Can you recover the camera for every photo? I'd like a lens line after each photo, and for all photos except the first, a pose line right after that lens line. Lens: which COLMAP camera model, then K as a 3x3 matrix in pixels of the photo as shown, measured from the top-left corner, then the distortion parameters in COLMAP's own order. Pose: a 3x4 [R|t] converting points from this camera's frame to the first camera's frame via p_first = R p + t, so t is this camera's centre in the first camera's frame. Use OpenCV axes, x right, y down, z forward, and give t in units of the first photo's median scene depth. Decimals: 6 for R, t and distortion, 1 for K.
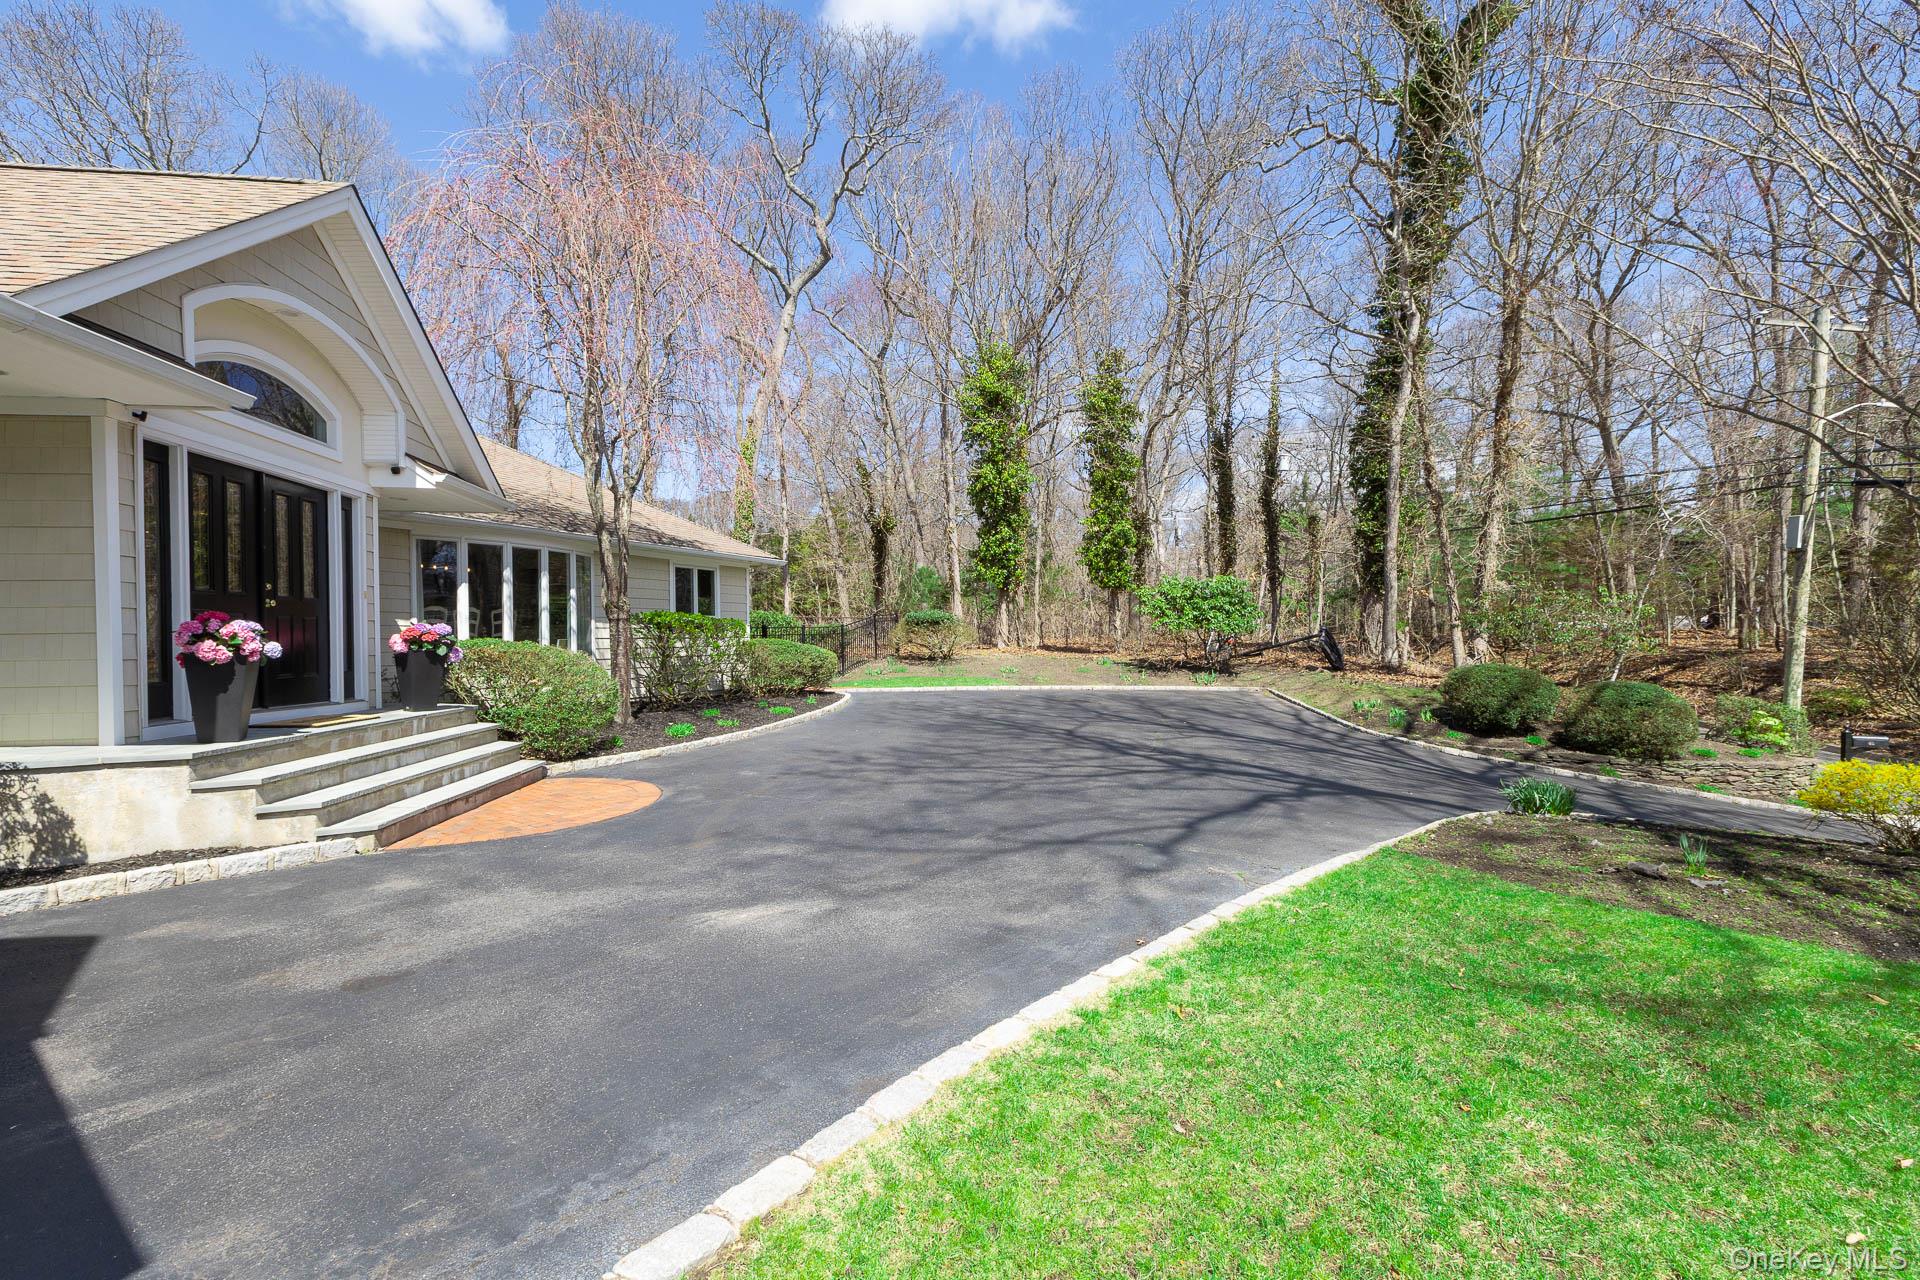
lens RADIAL K [[887.9, 0, 960.0], [0, 887.9, 640.0], [0, 0, 1]] dist [0.011030, 0.000181]
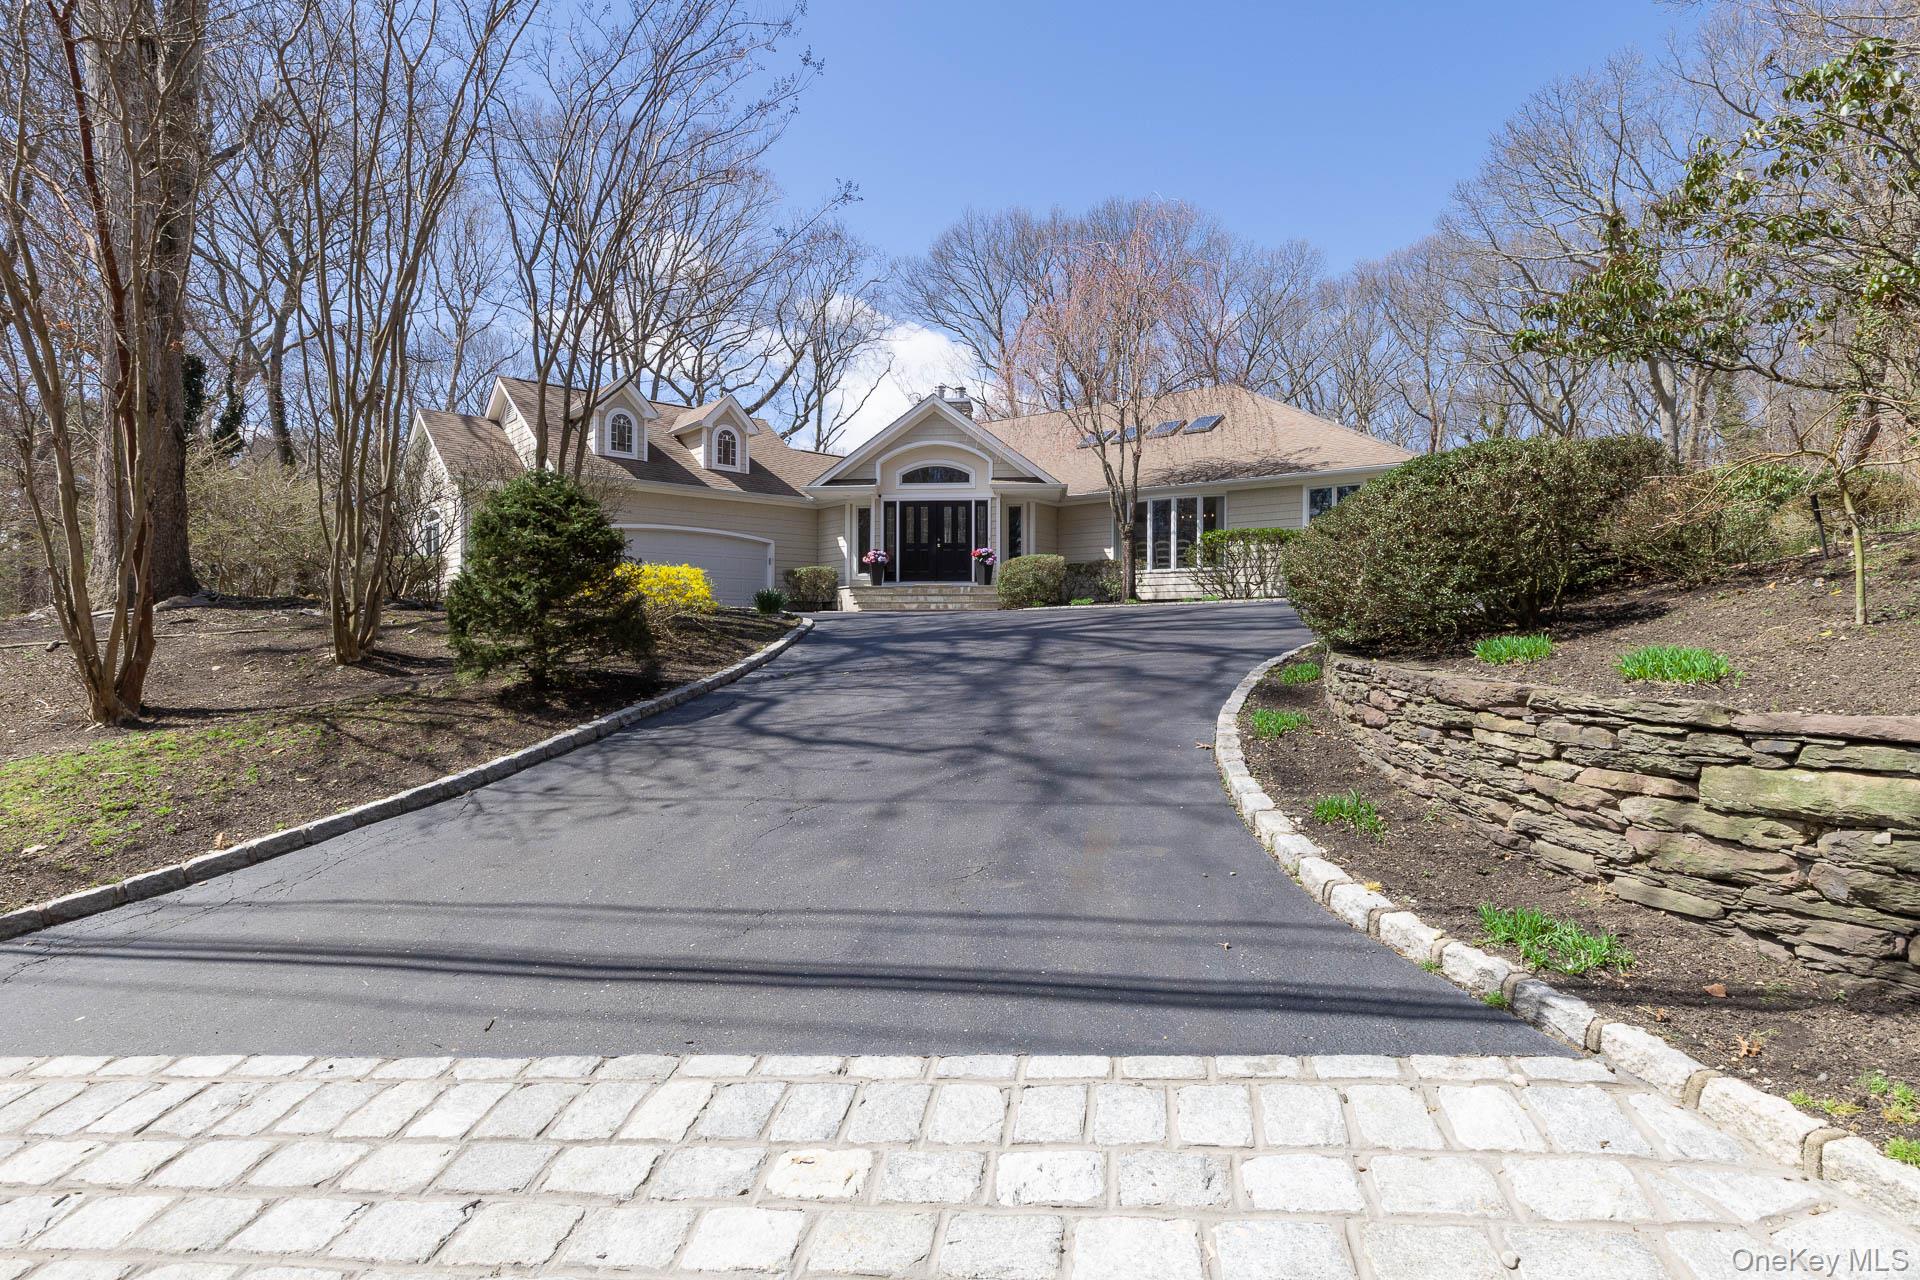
lens RADIAL K [[994.5, 0, 960.0], [0, 994.5, 640.0], [0, 0, 1]] dist [0.004849, -0.000628]
pose [[-0.199220, 0.014504, -0.979847, 2.223452], [0.001278, 0.999893, 0.014541, 0.204234], [0.979954, 0.001645, -0.199218, 1.593908]]
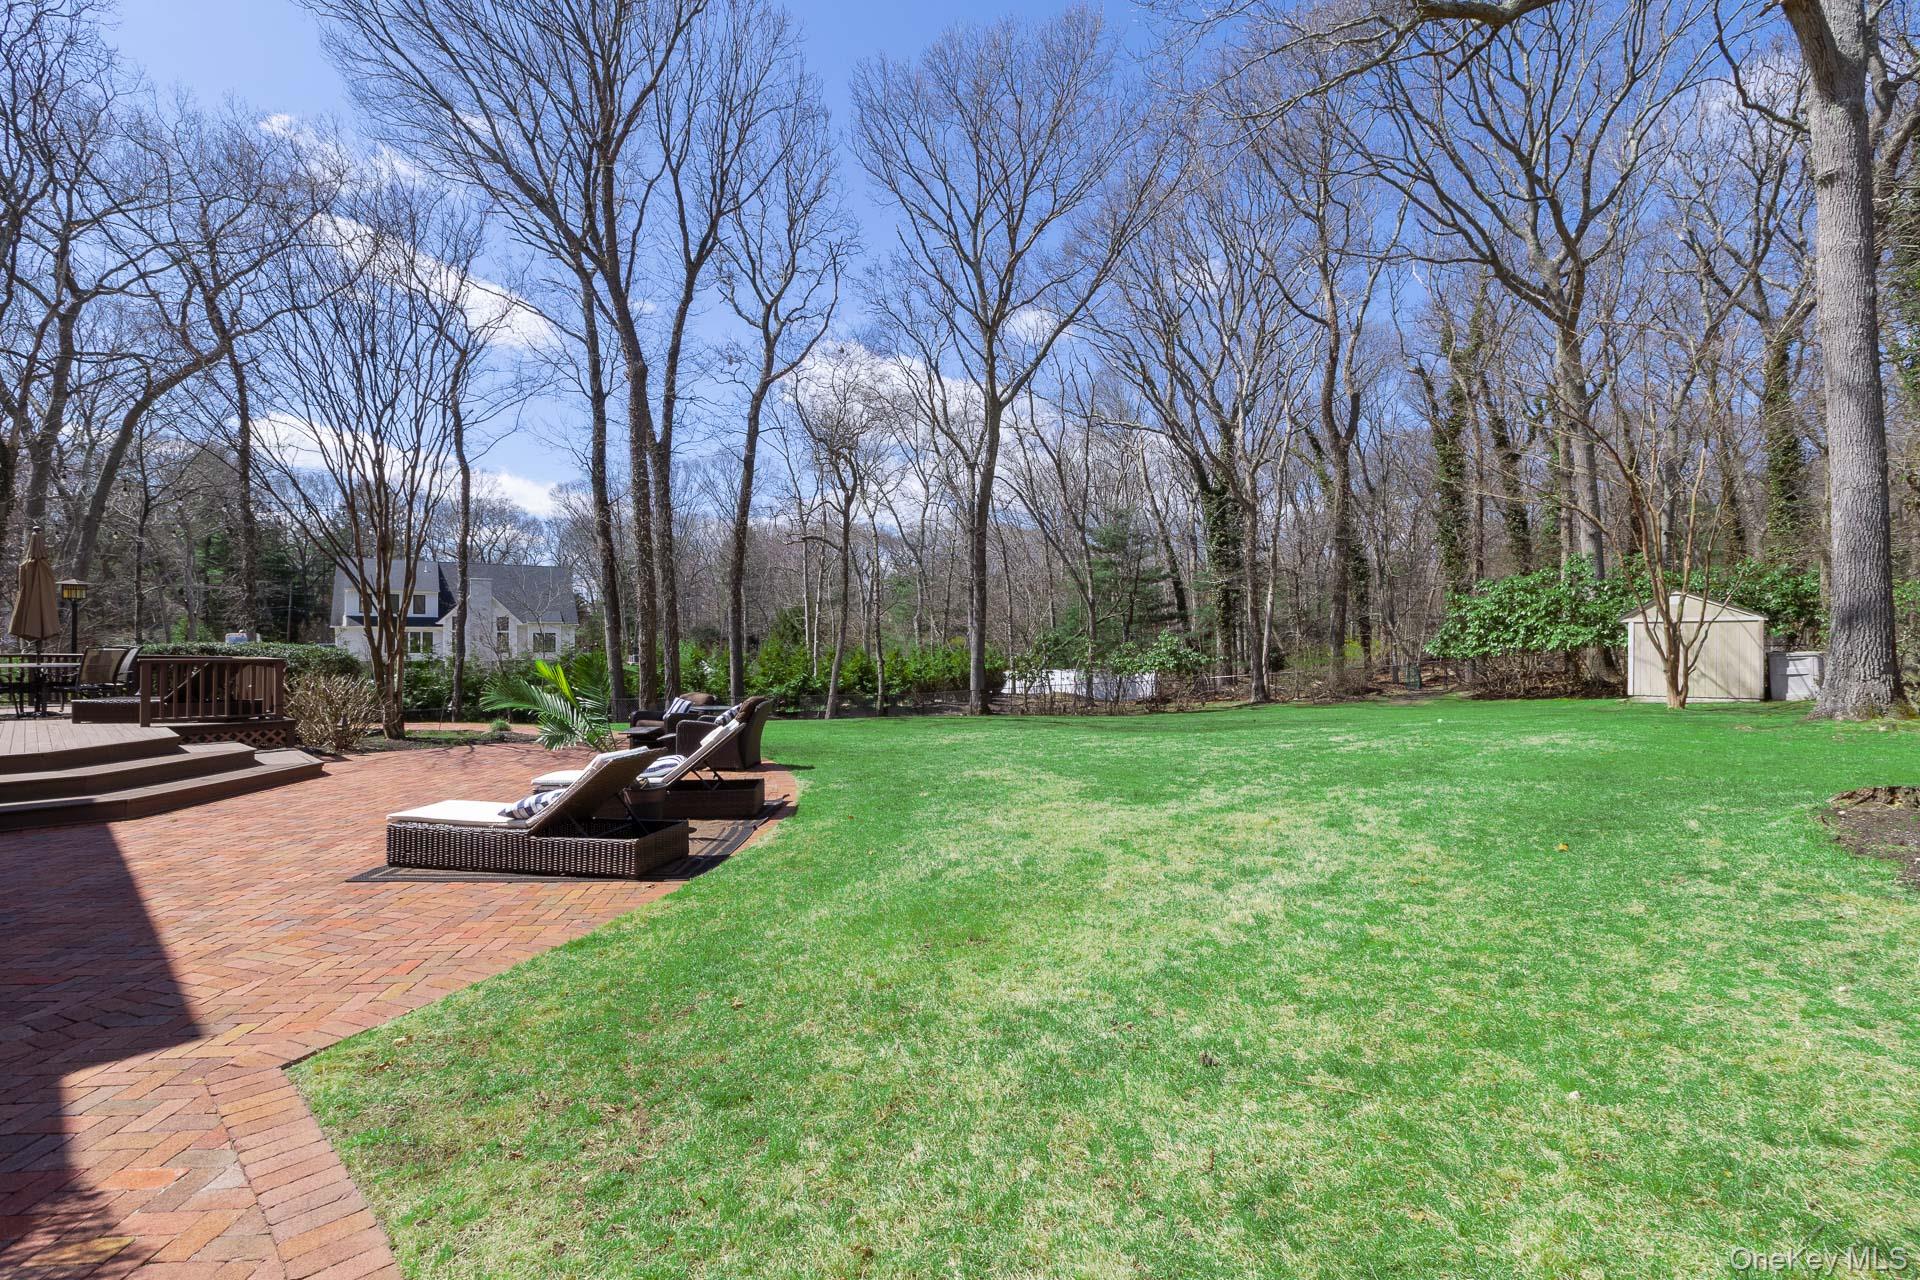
lens RADIAL K [[887.9, 0, 960.0], [0, 887.9, 640.0], [0, 0, 1]] dist [0.011030, 0.000181]
pose [[-0.294560, 0.013929, -0.955531, -1.990277], [0.006761, 0.999899, 0.012491, -0.028119], [0.955609, -0.002781, -0.294624, 3.317868]]
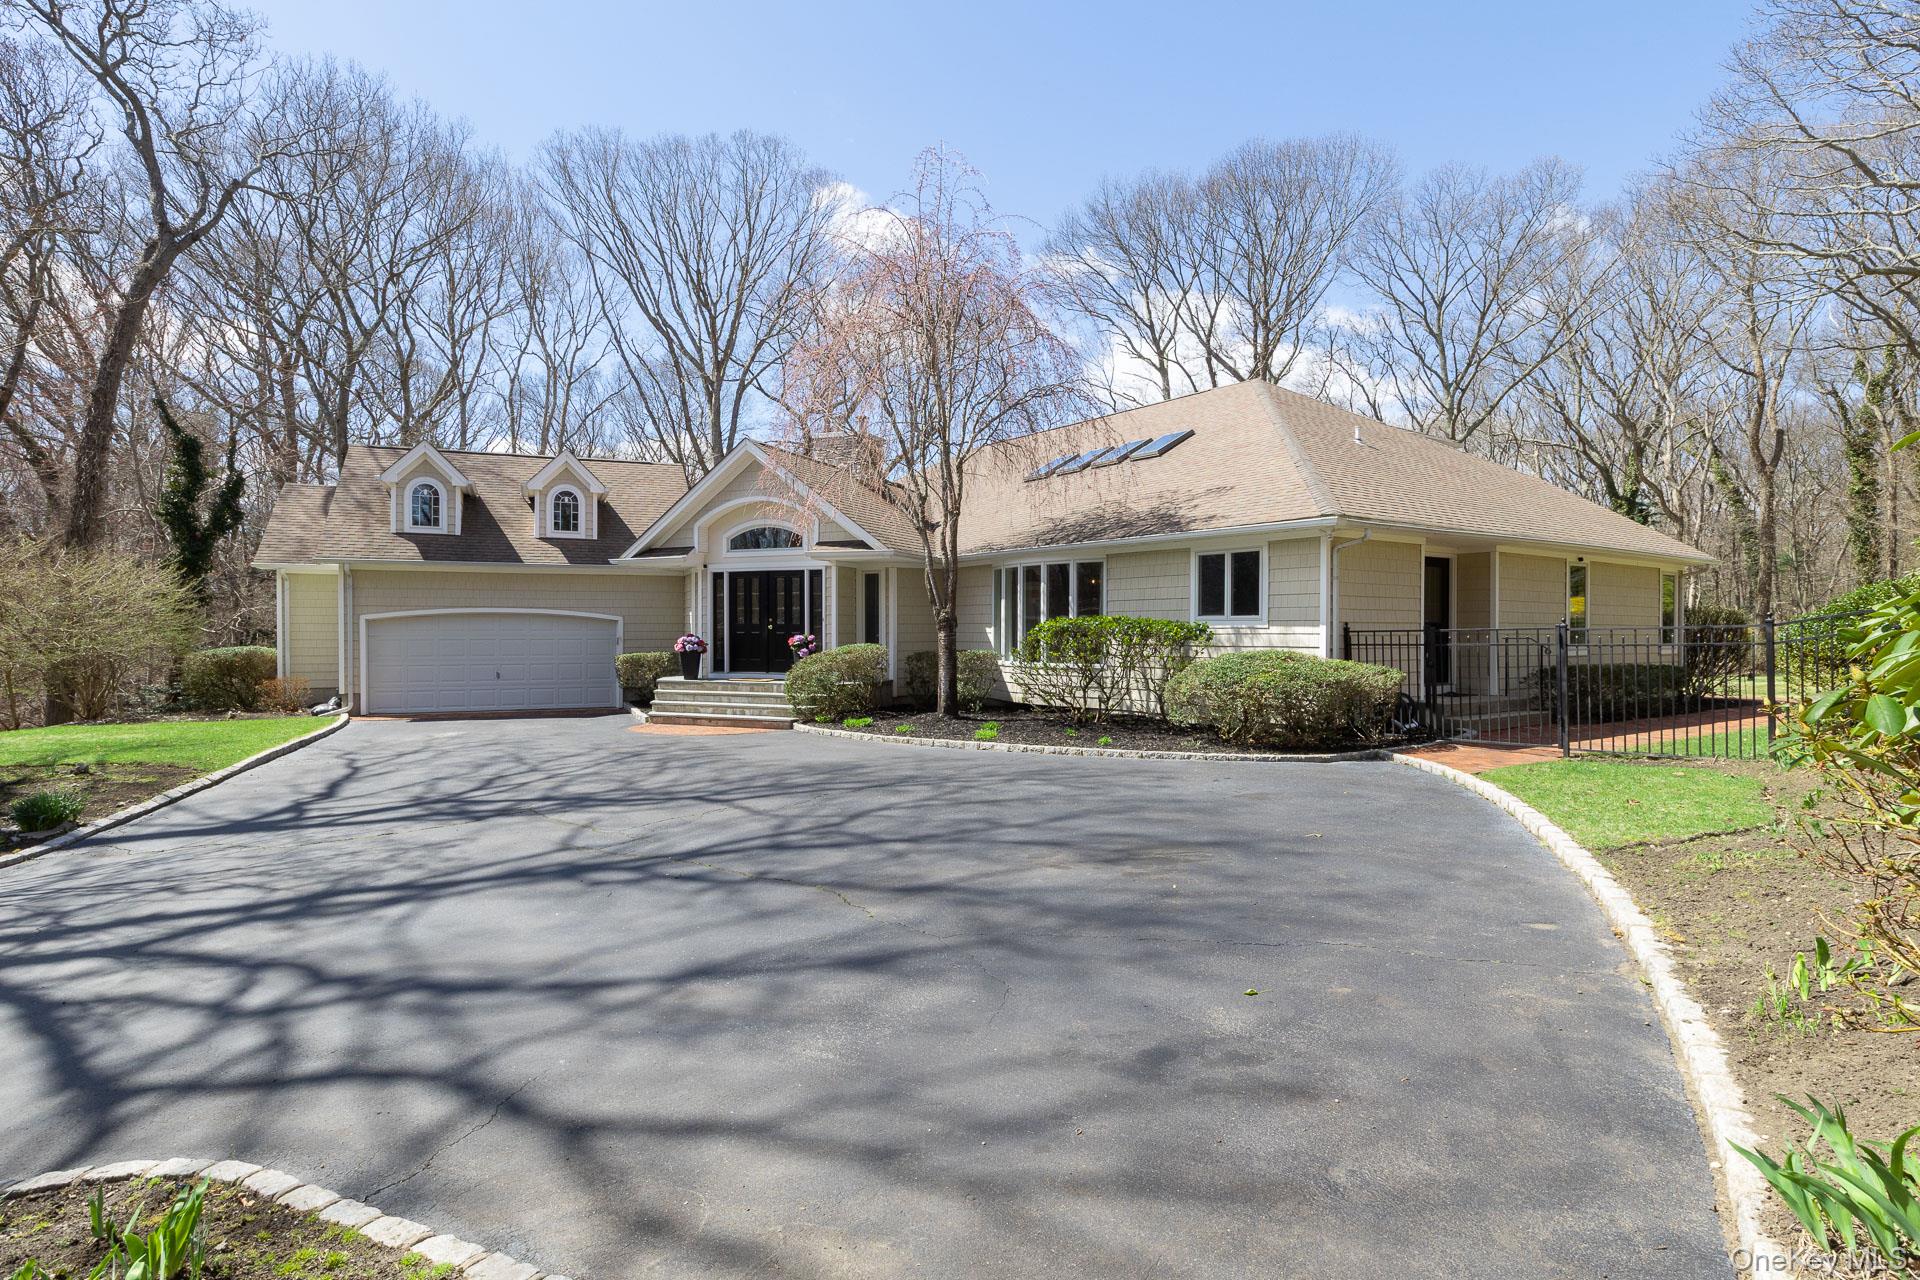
lens RADIAL K [[994.5, 0, 960.0], [0, 994.5, 640.0], [0, 0, 1]] dist [0.004849, -0.000628]
pose [[-0.490338, 0.026144, -0.871140, 1.141118], [0.007916, 0.999642, 0.025545, -0.064972], [0.871497, 0.005629, -0.490369, 2.501248]]
